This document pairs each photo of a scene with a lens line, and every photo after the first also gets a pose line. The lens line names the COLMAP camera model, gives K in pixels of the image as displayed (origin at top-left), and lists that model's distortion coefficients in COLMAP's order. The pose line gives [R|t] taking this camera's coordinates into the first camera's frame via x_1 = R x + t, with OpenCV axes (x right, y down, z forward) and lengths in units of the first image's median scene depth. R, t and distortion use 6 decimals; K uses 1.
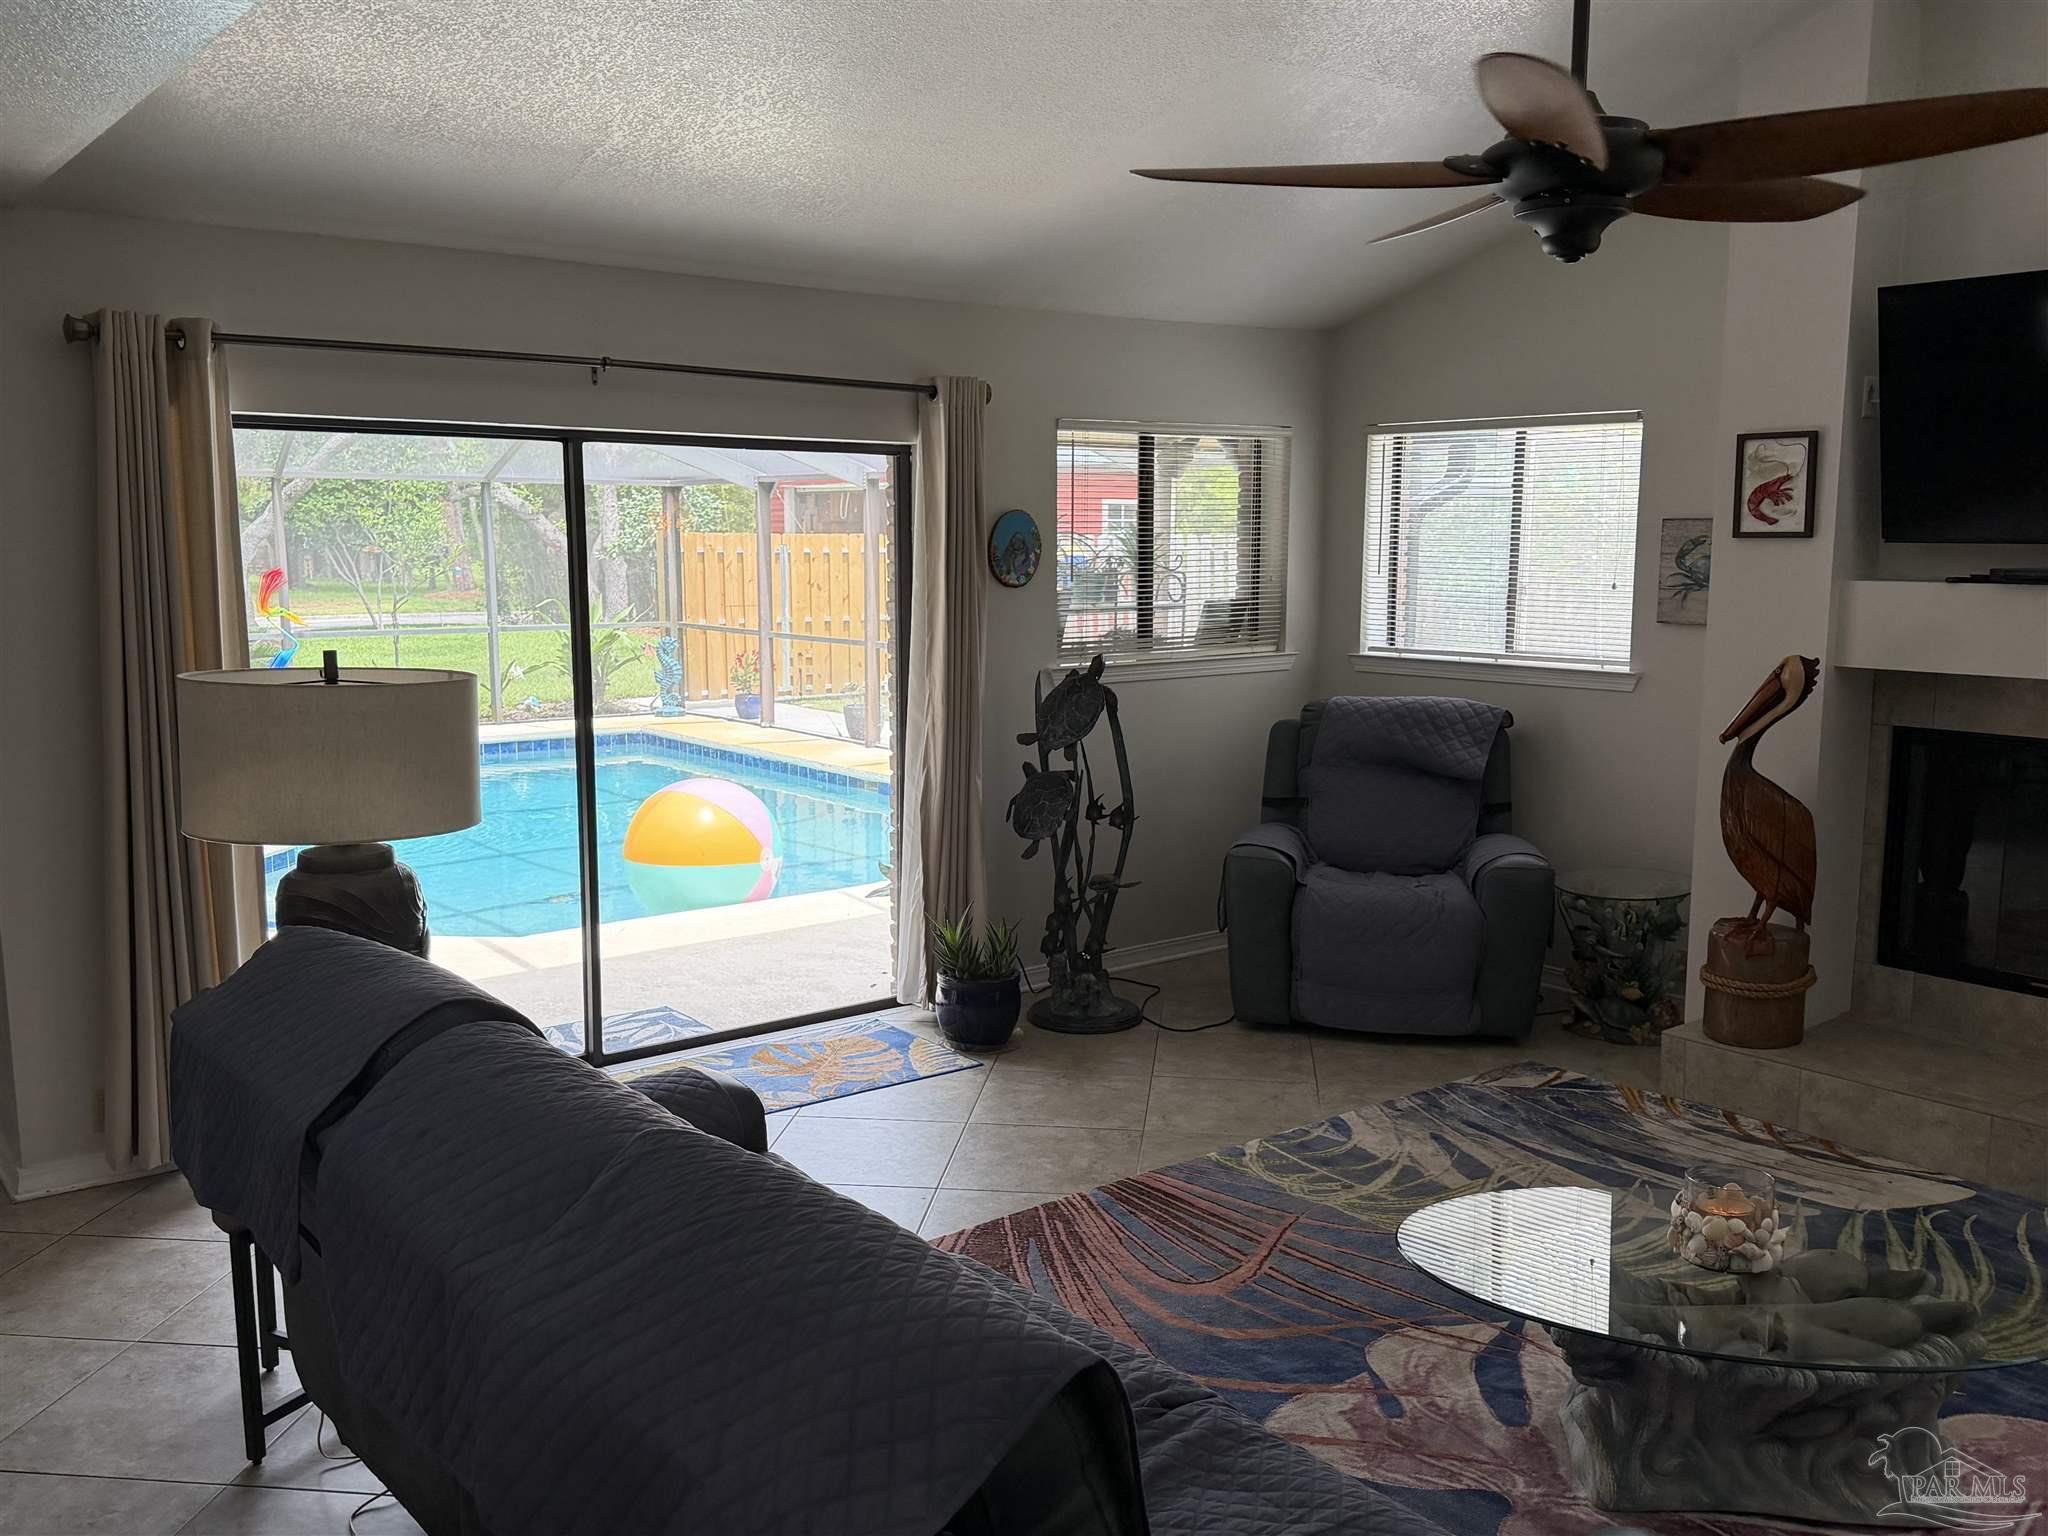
lens RADIAL K [[1729.8, 0, 1024.0], [0, 1729.8, 768.0], [0, 0, 1]] dist [0.099942, -0.010724]
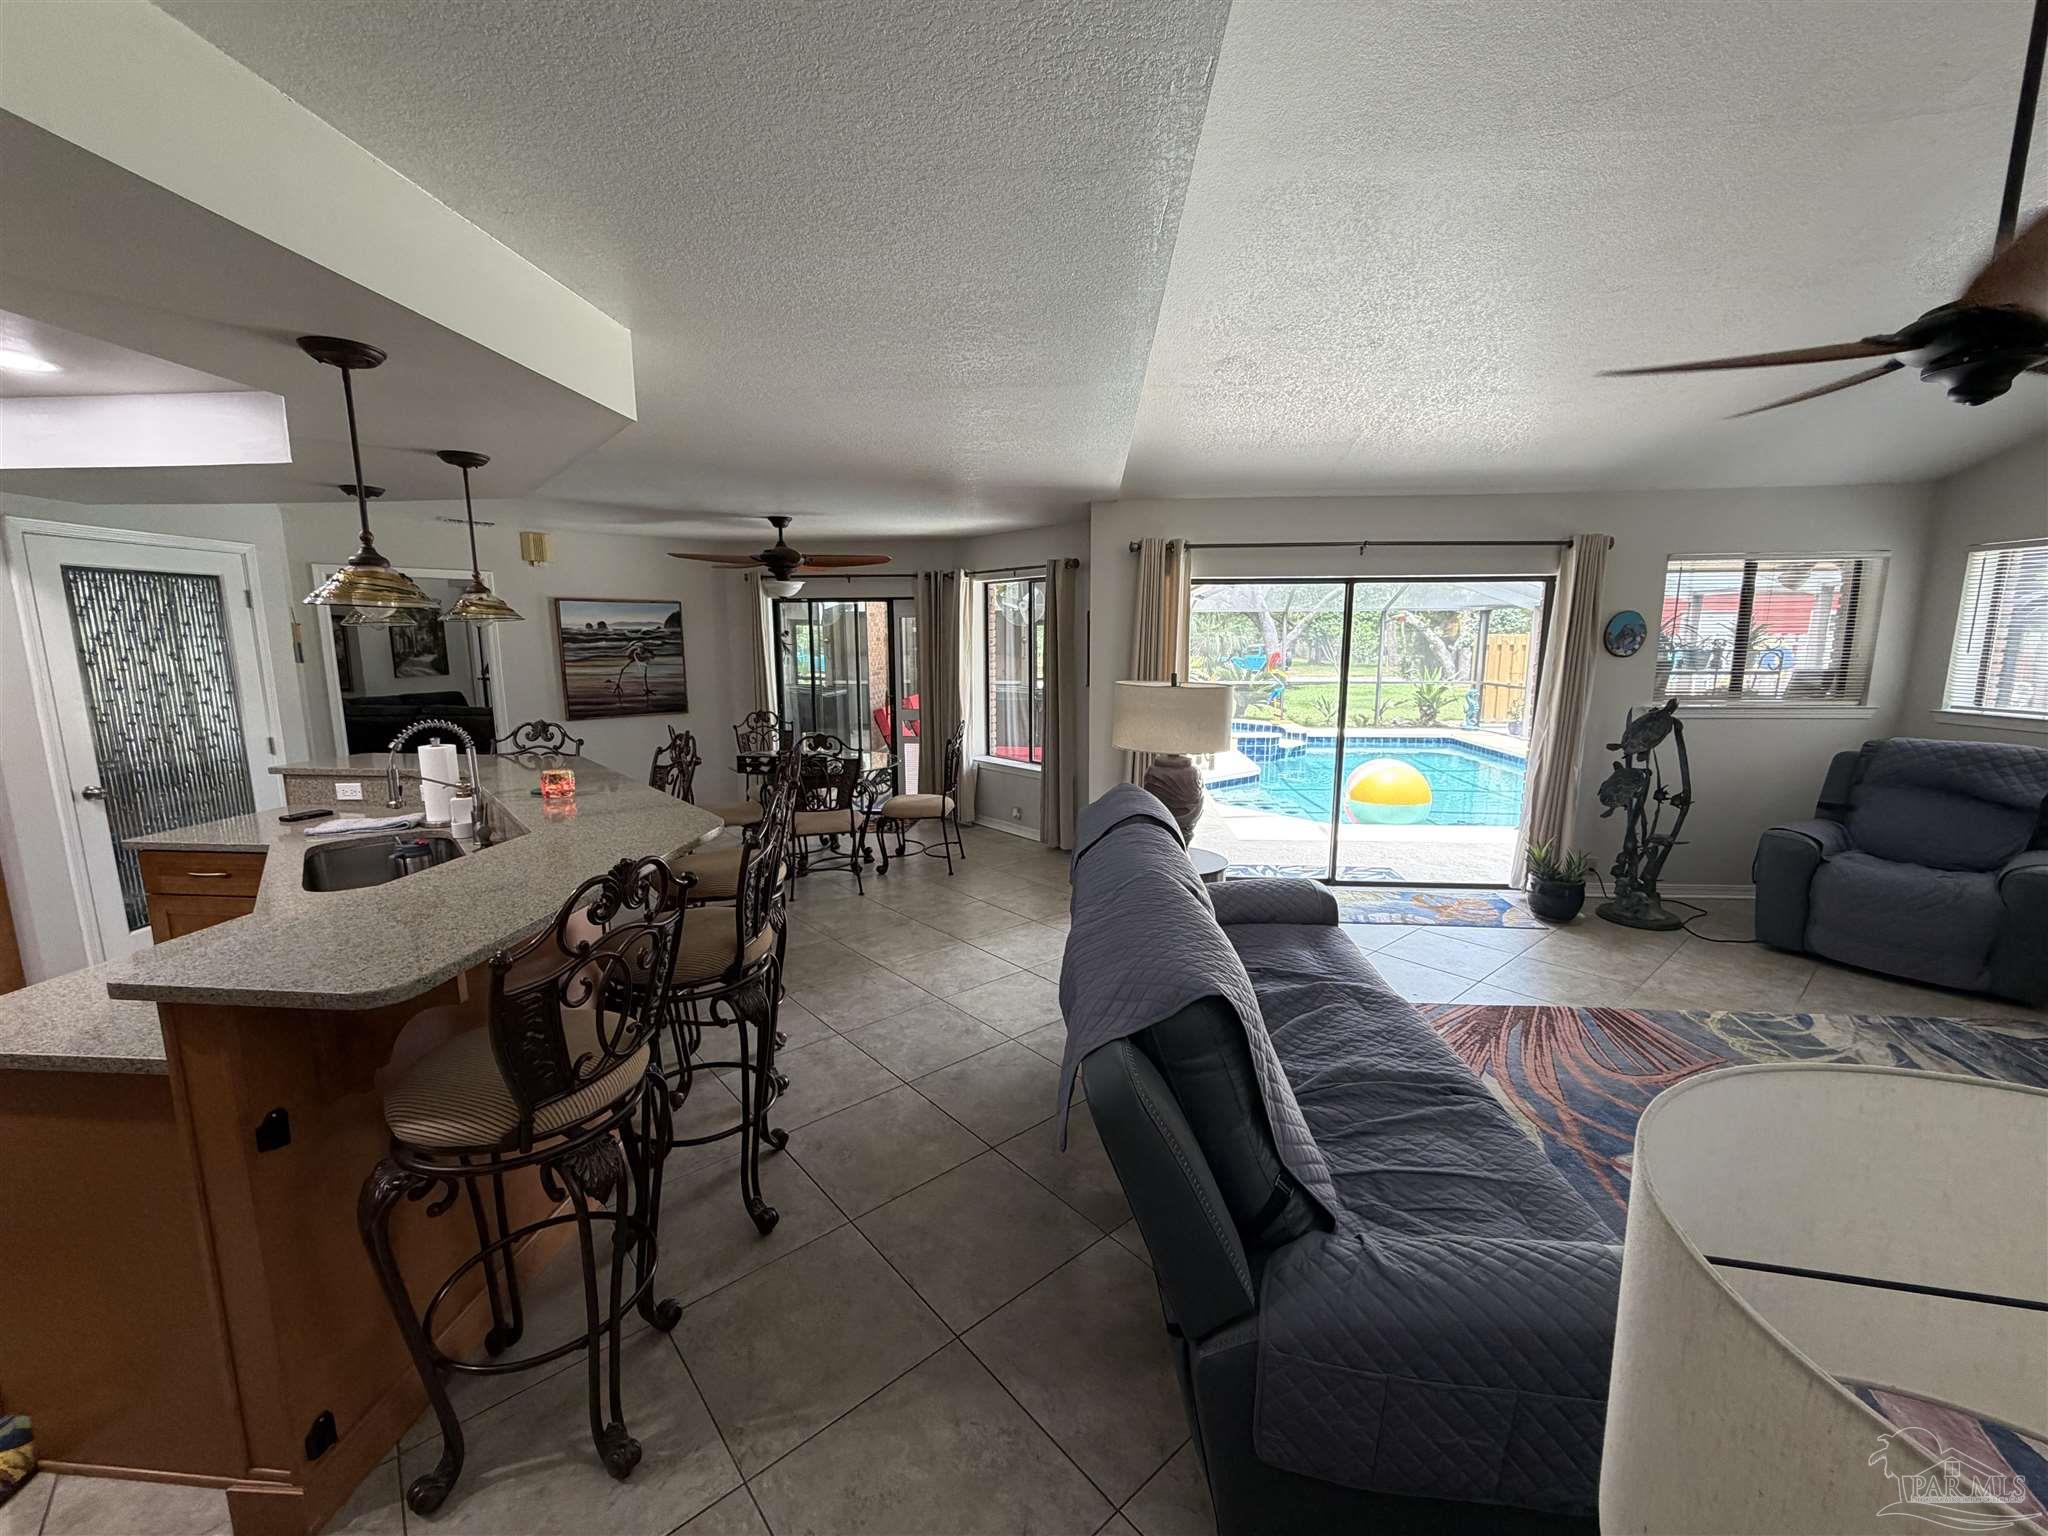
lens RADIAL K [[818.6, 0, 1024.0], [0, 818.6, 768.0], [0, 0, 1]] dist [-0.000060, -0.000108]
pose [[0.737717, 0.101204, -0.667481, 0.111938], [-0.086257, 0.994726, 0.055488, 0.008618], [0.669577, 0.016641, 0.742556, 0.027132]]
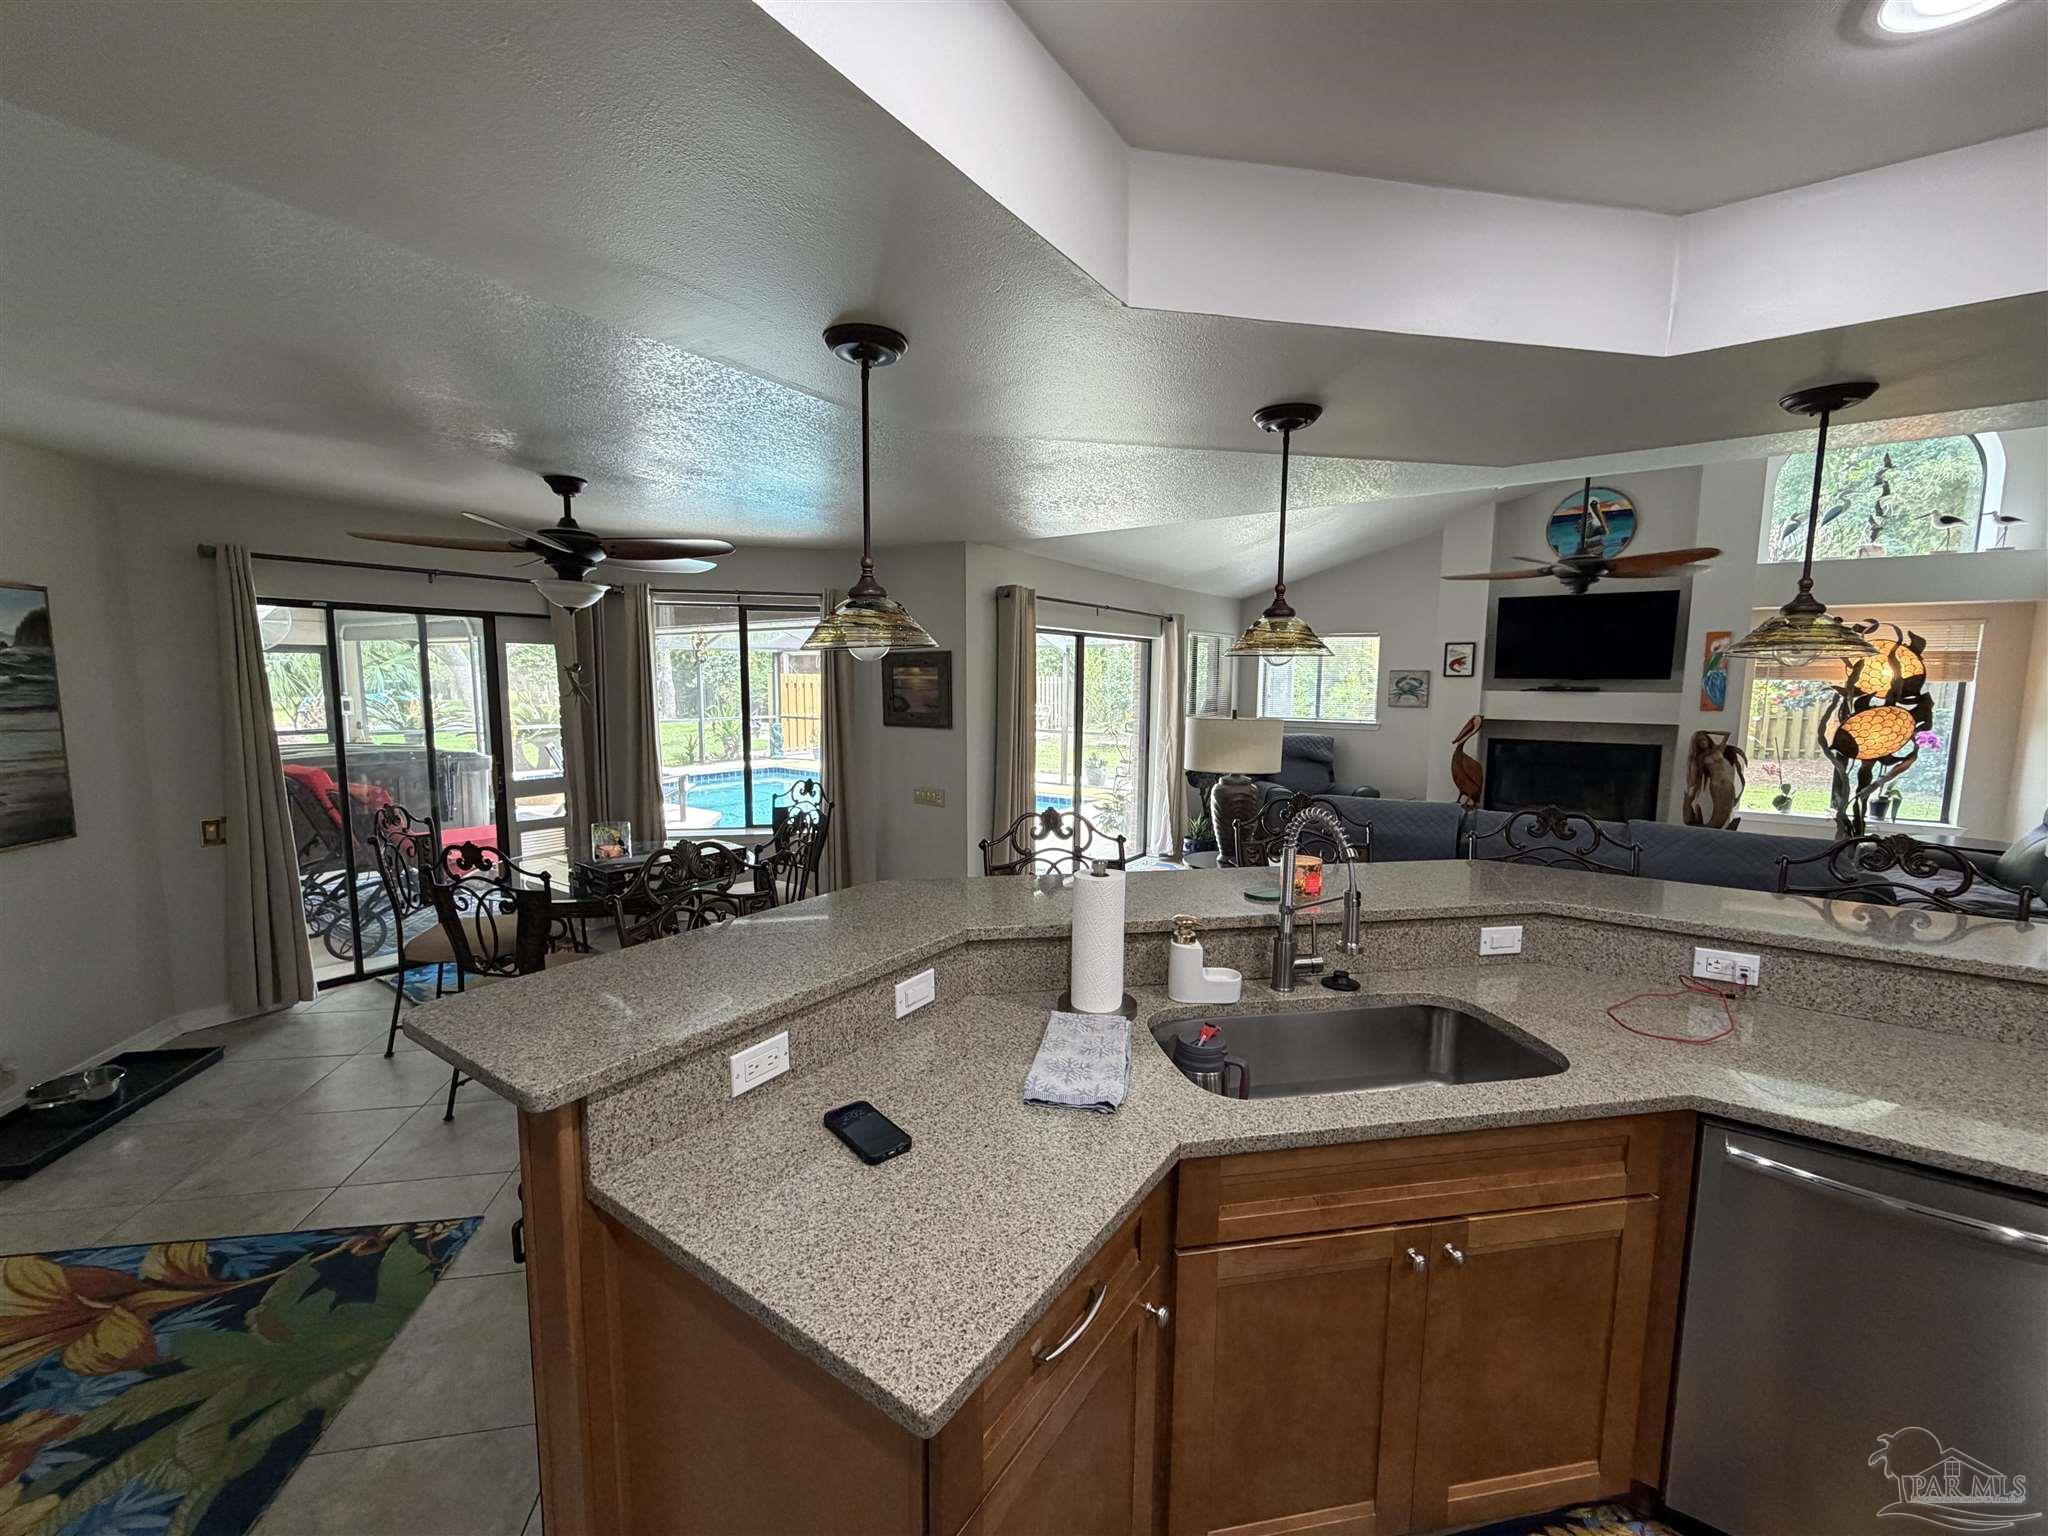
lens RADIAL K [[812.8, 0, 1024.0], [0, 812.8, 768.0], [0, 0, 1]] dist [0.001191, 0.000018]
pose [[0.955997, -0.027142, 0.292119, -0.624638], [0.033712, 0.999279, -0.017480, 0.022699], [-0.291434, 0.026558, 0.956222, -0.103602]]
